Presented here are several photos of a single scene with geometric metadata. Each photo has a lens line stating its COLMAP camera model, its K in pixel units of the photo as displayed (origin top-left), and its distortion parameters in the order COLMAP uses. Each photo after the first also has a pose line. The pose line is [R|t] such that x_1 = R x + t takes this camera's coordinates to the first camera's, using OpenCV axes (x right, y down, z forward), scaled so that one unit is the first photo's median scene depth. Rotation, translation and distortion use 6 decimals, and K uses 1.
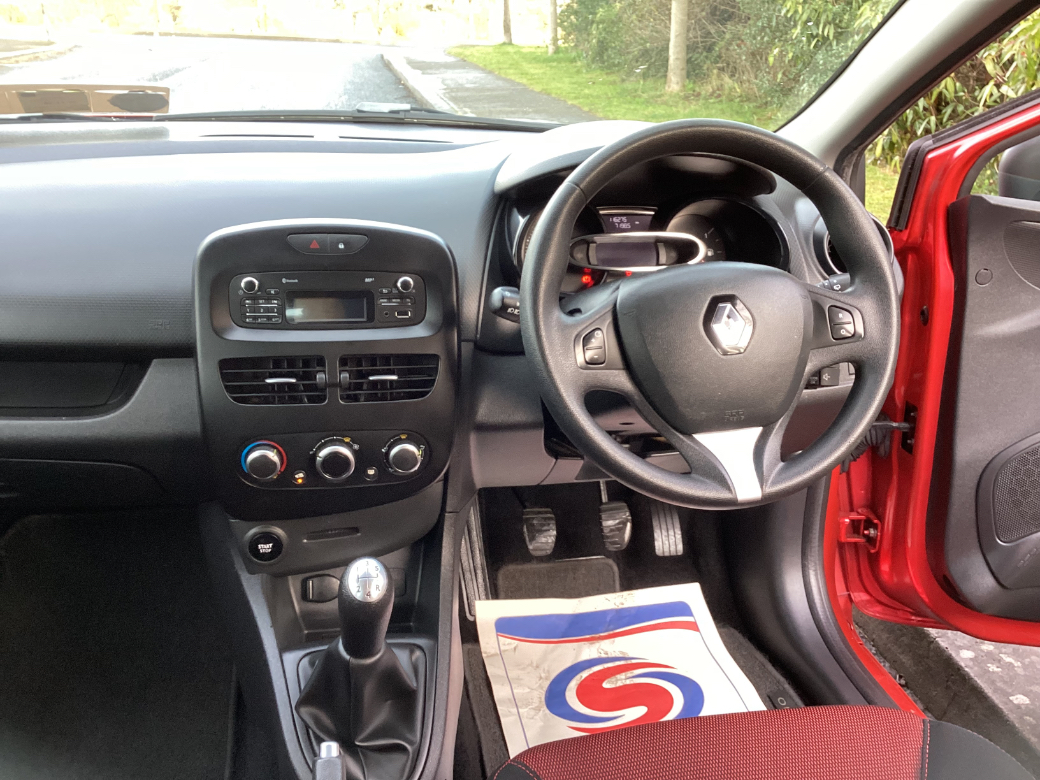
lens RADIAL K [[936.9, 0, 520.0], [0, 936.9, 390.0], [0, 0, 1]] dist [0.004480, 0.000009]
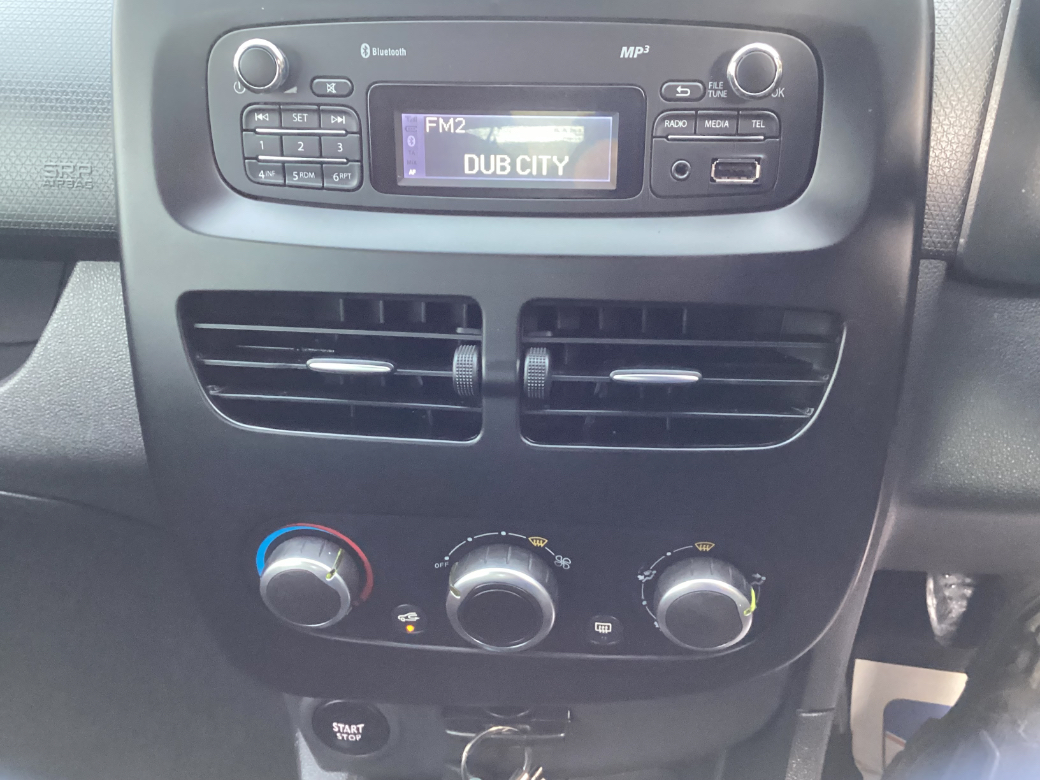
lens RADIAL K [[1034.4, 0, 520.0], [0, 1034.4, 390.0], [0, 0, 1]] dist [0.093016, -0.001166]
pose [[0.965202, 0.077971, -0.249611, -0.102567], [-0.053805, 0.993305, 0.102222, -0.041318], [0.255910, -0.085234, 0.962936, 0.650376]]
